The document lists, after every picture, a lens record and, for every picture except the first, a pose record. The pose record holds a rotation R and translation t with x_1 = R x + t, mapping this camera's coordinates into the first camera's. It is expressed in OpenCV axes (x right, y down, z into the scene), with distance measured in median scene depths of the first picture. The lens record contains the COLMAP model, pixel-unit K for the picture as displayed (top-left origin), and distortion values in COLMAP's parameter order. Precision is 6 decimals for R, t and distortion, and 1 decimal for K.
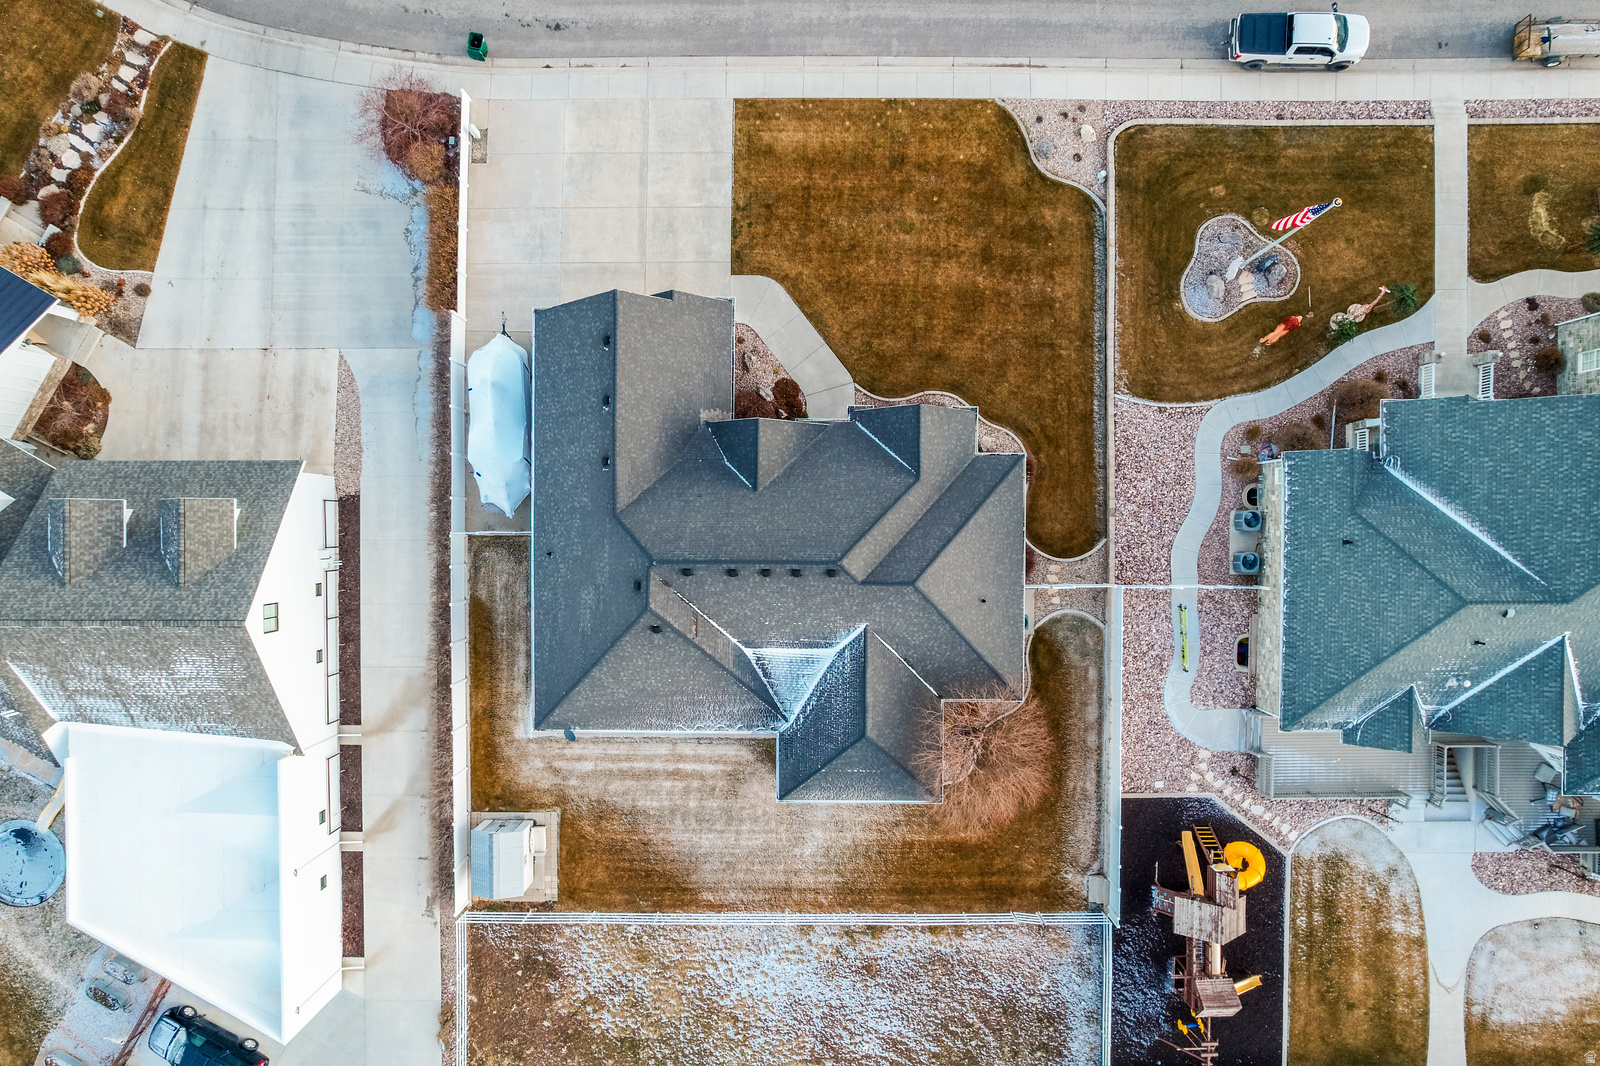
lens RADIAL K [[1016.4, 0, 798.8], [0, 1016.4, 546.6], [0, 0, 1]] dist [-0.085545, 0.075873]
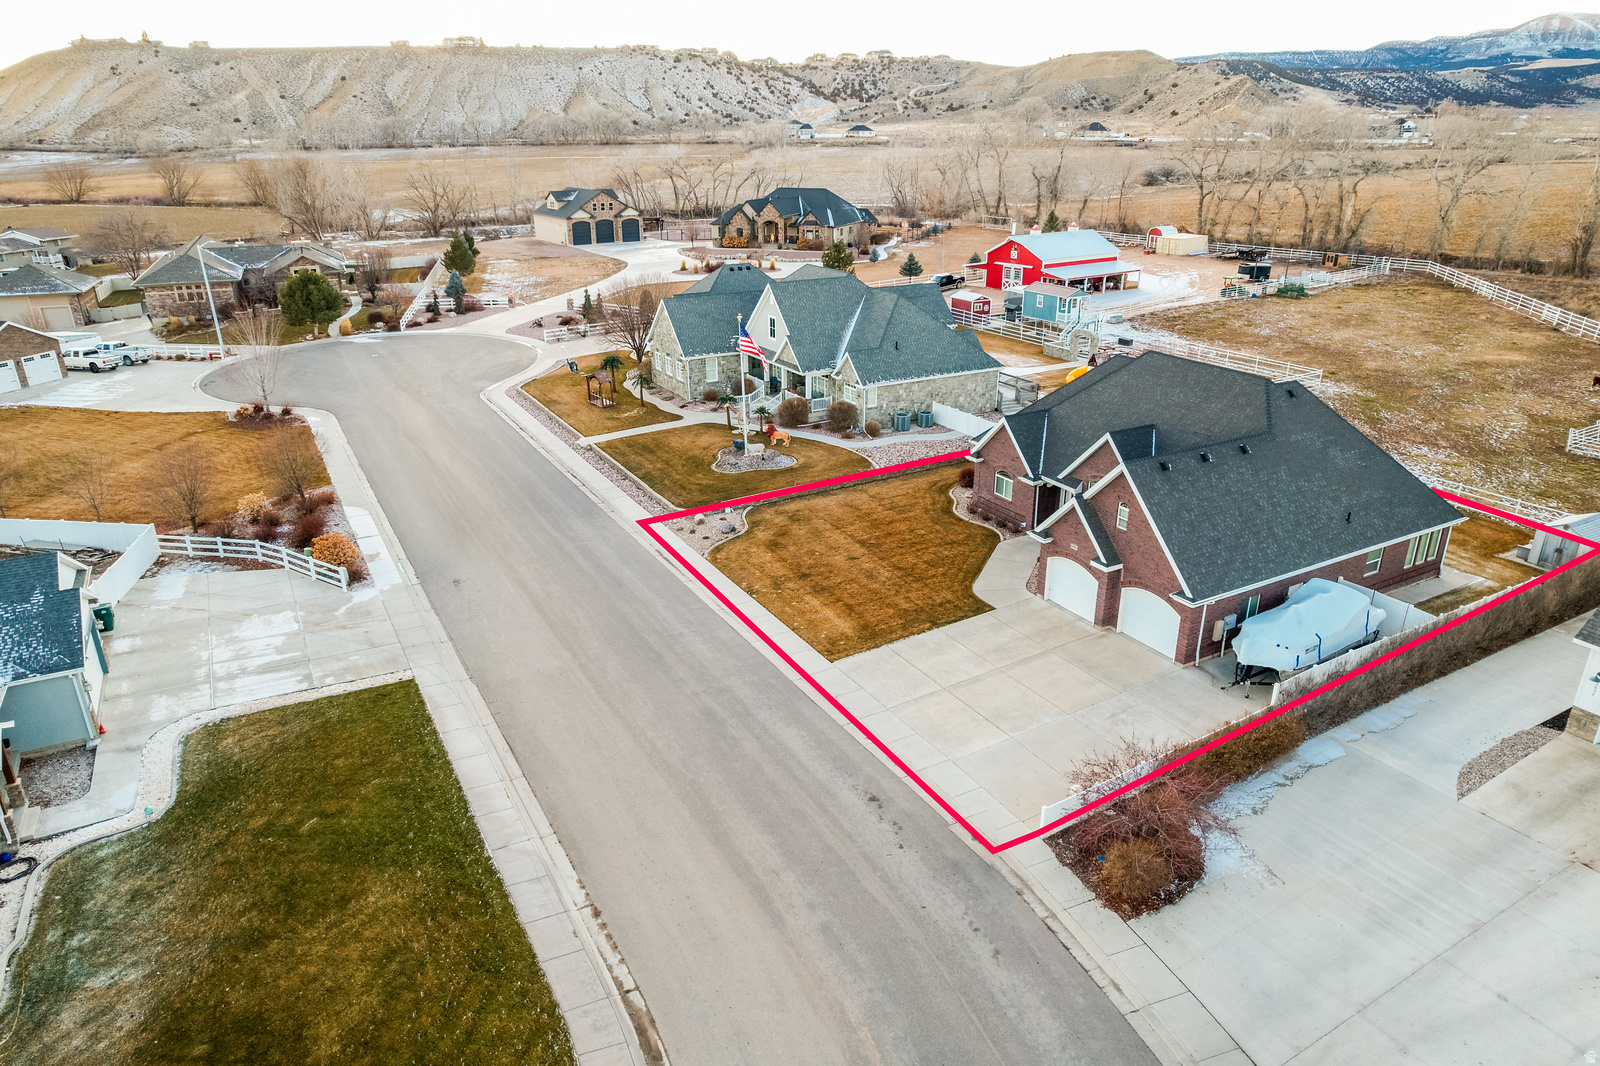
lens RADIAL K [[1010.5, 0, 800.0], [0, 1010.5, 533.0], [0, 0, 1]] dist [-0.081225, 0.070290]
pose [[-0.492355, -0.322021, 0.808634, -0.717003], [0.870122, -0.205372, 0.448007, -0.837864], [0.021803, 0.924189, 0.381313, 0.569278]]
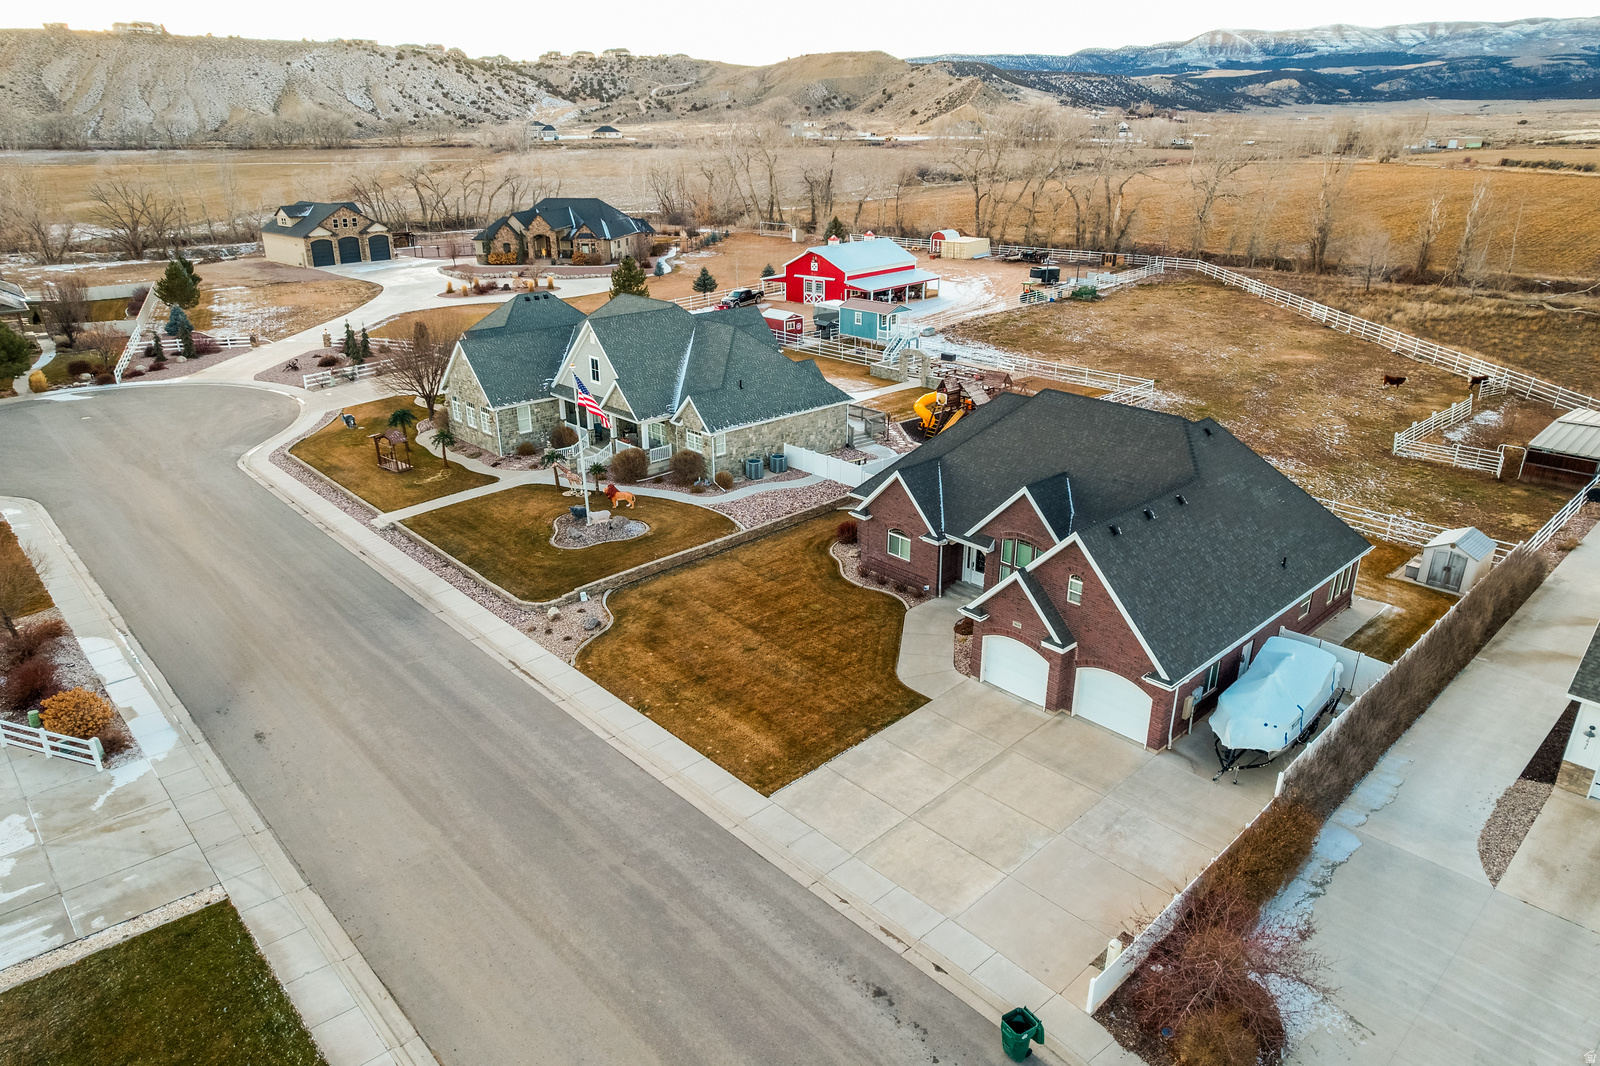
lens RADIAL K [[1016.4, 0, 798.8], [0, 1016.4, 546.6], [0, 0, 1]] dist [-0.085545, 0.075873]
pose [[-0.684187, -0.278130, 0.674190, -0.519391], [0.729130, -0.281210, 0.623931, -0.834342], [0.016055, 0.918458, 0.395193, 0.551554]]
